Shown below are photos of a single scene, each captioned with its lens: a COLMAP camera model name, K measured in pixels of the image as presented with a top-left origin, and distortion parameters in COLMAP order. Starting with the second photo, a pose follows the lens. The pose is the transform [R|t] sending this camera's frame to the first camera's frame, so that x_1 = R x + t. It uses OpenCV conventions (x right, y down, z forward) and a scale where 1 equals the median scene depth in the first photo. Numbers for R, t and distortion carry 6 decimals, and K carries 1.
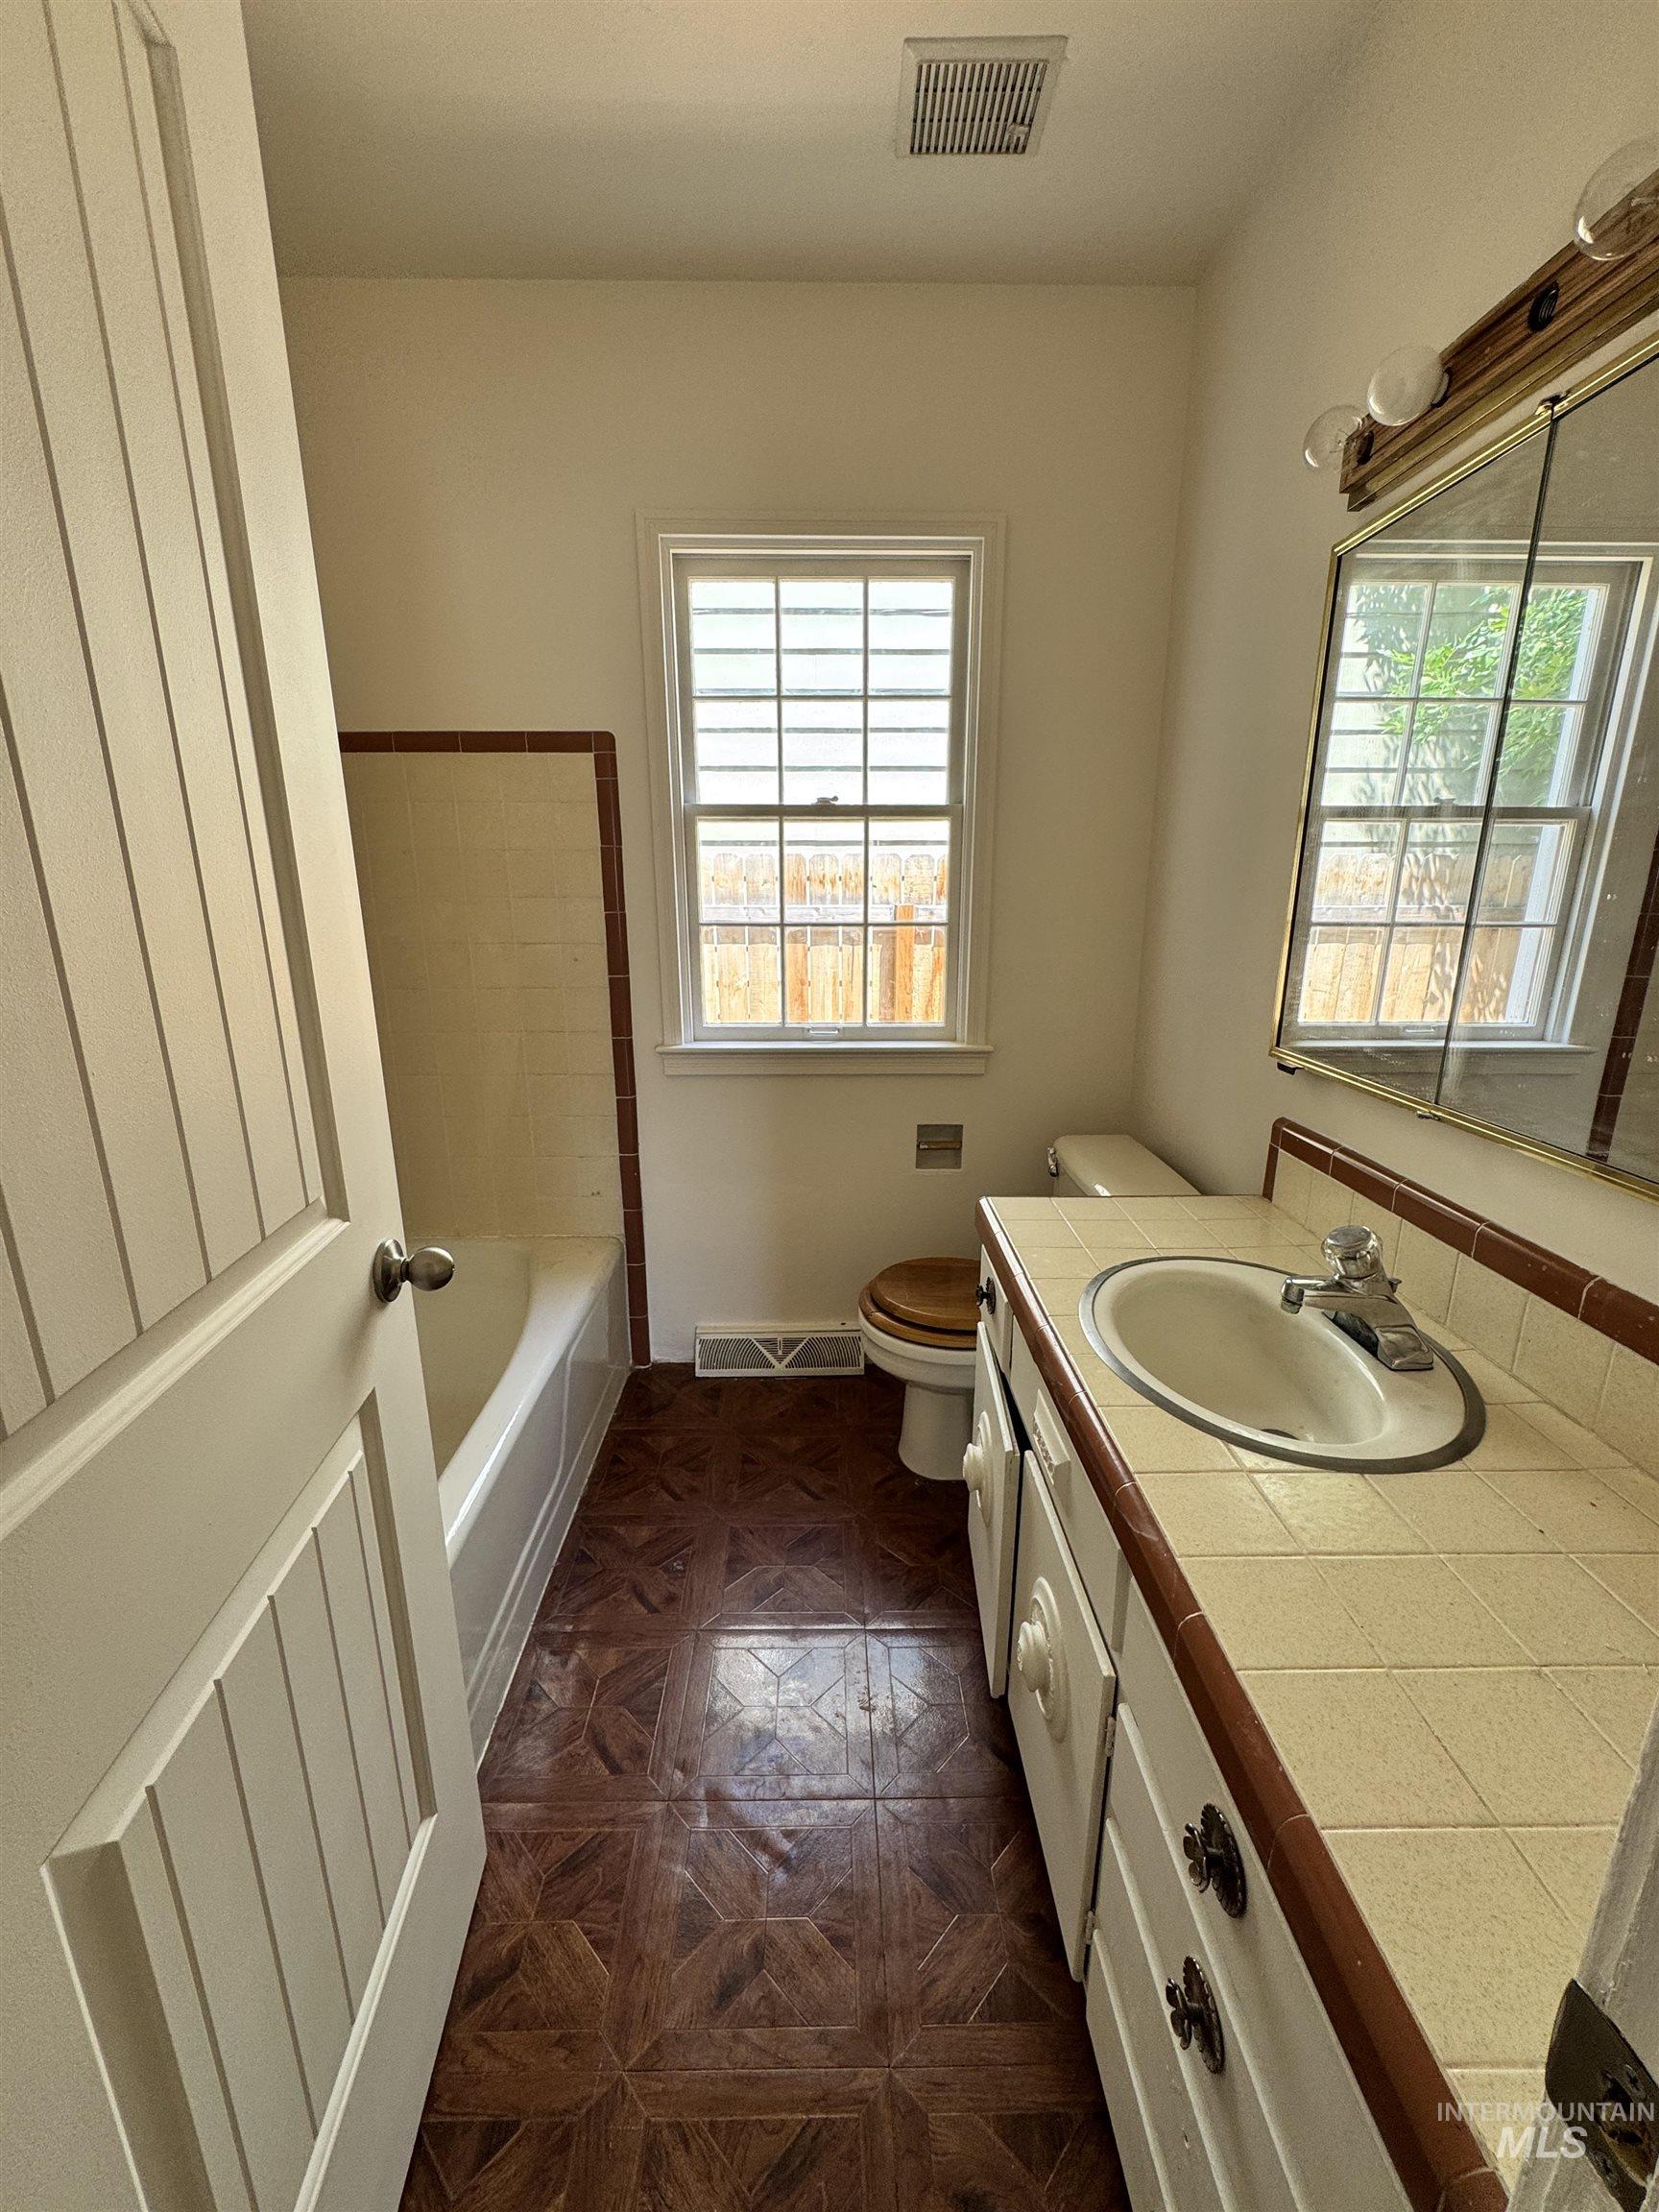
lens RADIAL K [[884.4, 0, 834.1], [0, 884.4, 1109.3], [0, 0, 1]] dist [-0.001477, -0.000107]
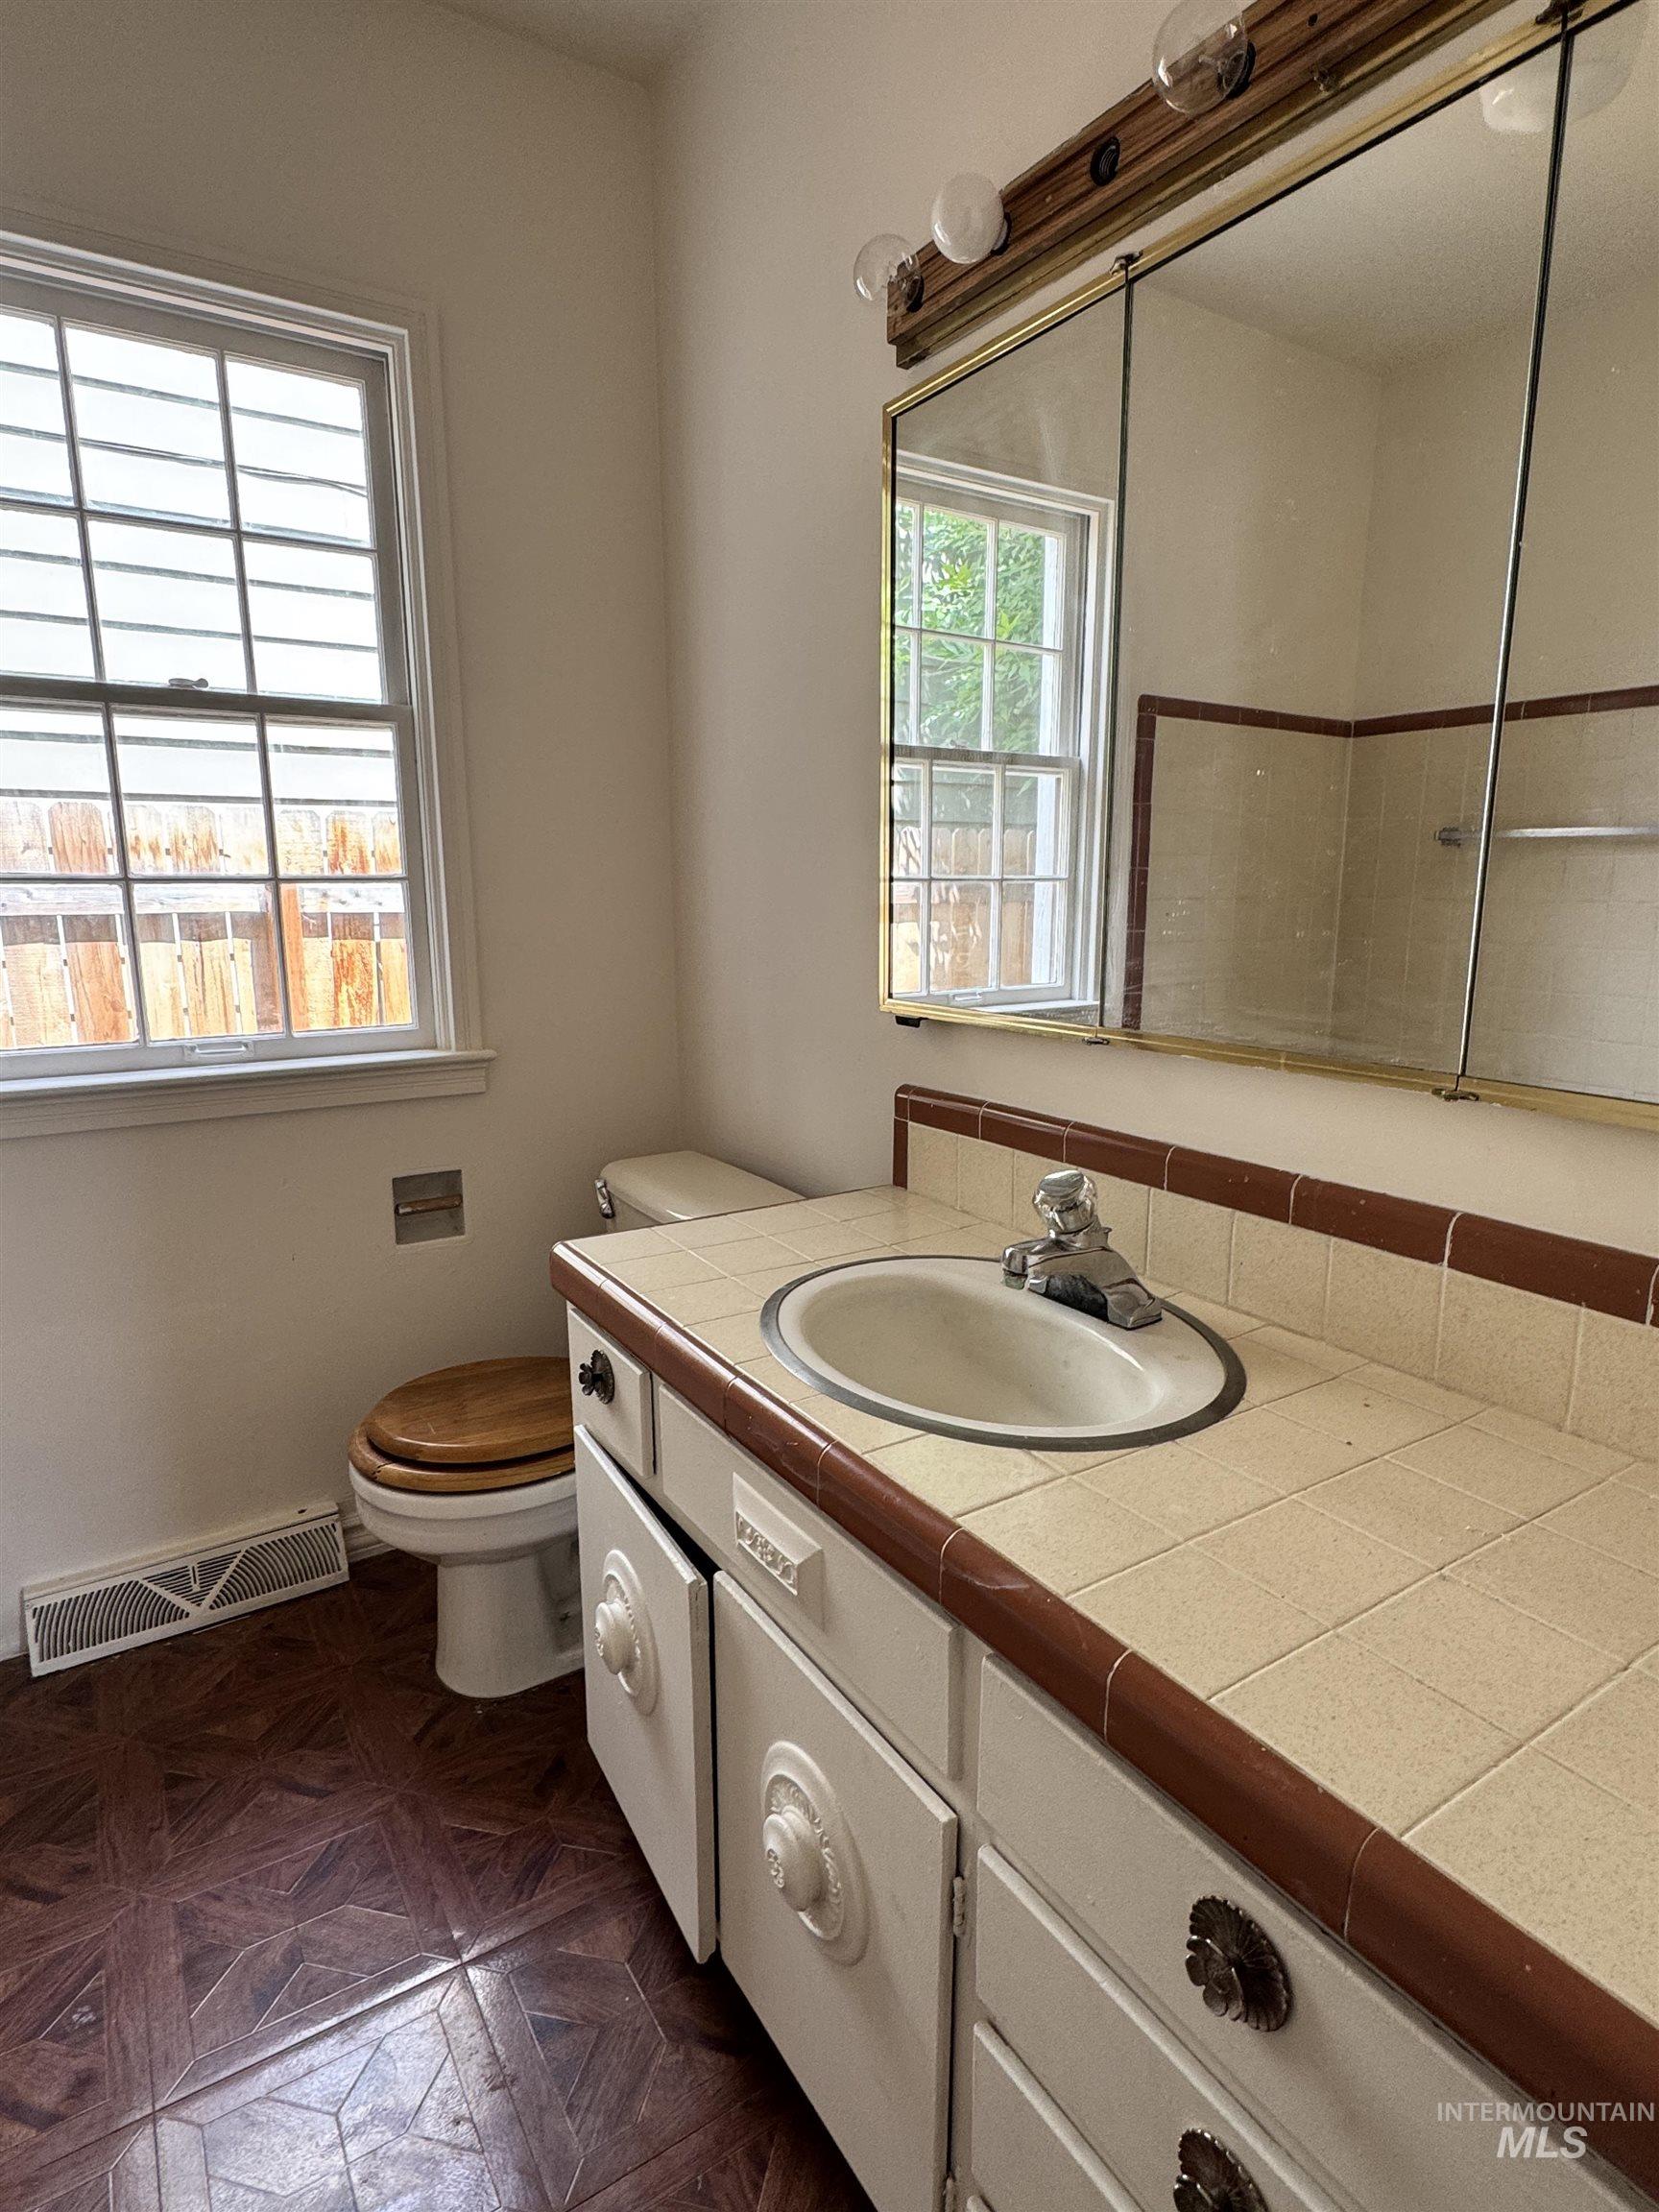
lens RADIAL K [[1167.6, 0, 829.5], [0, 1167.6, 1106.0], [0, 0, 1]] dist [-0.001089, 0.000353]
pose [[0.848283, -0.101367, 0.519751, -0.122851], [0.135727, 0.990340, -0.028372, 0.052764], [-0.511854, 0.094611, 0.853846, 0.118408]]
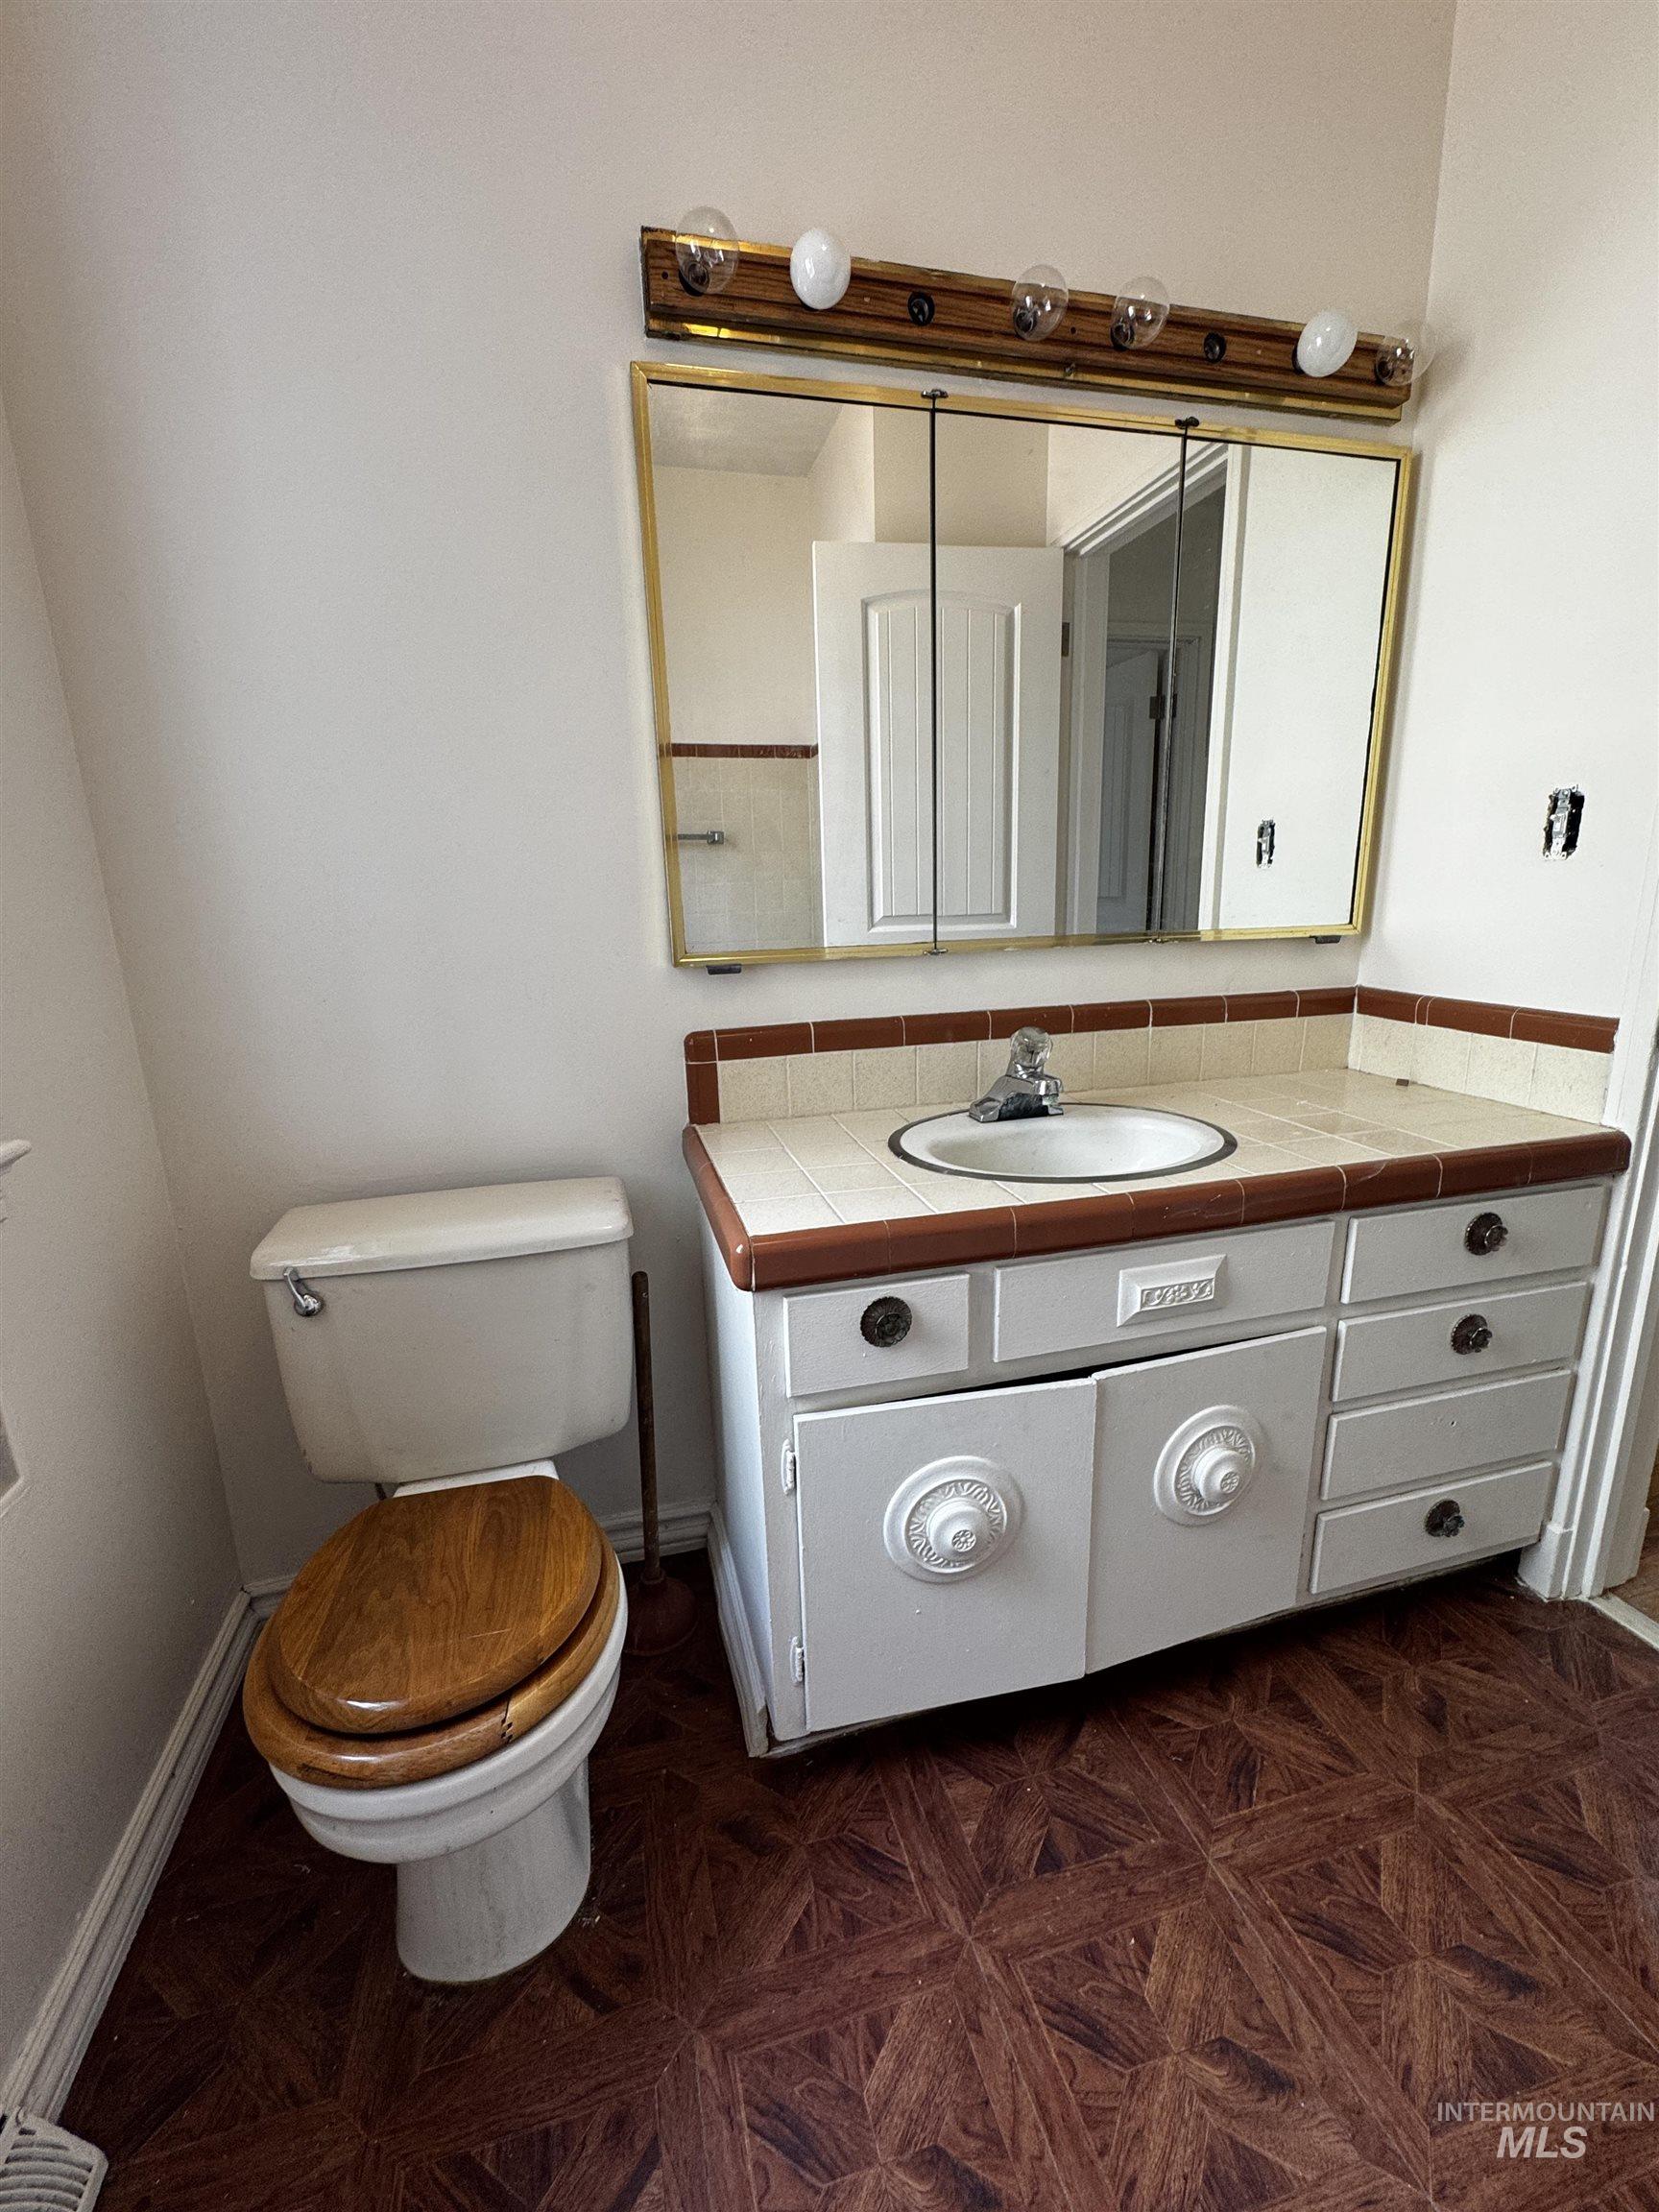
lens RADIAL K [[919.3, 0, 829.5], [0, 919.3, 1106.0], [0, 0, 1]] dist [0.000632, 0.000143]
pose [[-0.243141, -0.222975, 0.944015, -0.451564], [0.268947, 0.919566, 0.286470, -0.160960], [-0.931960, 0.323542, -0.163616, 1.105769]]
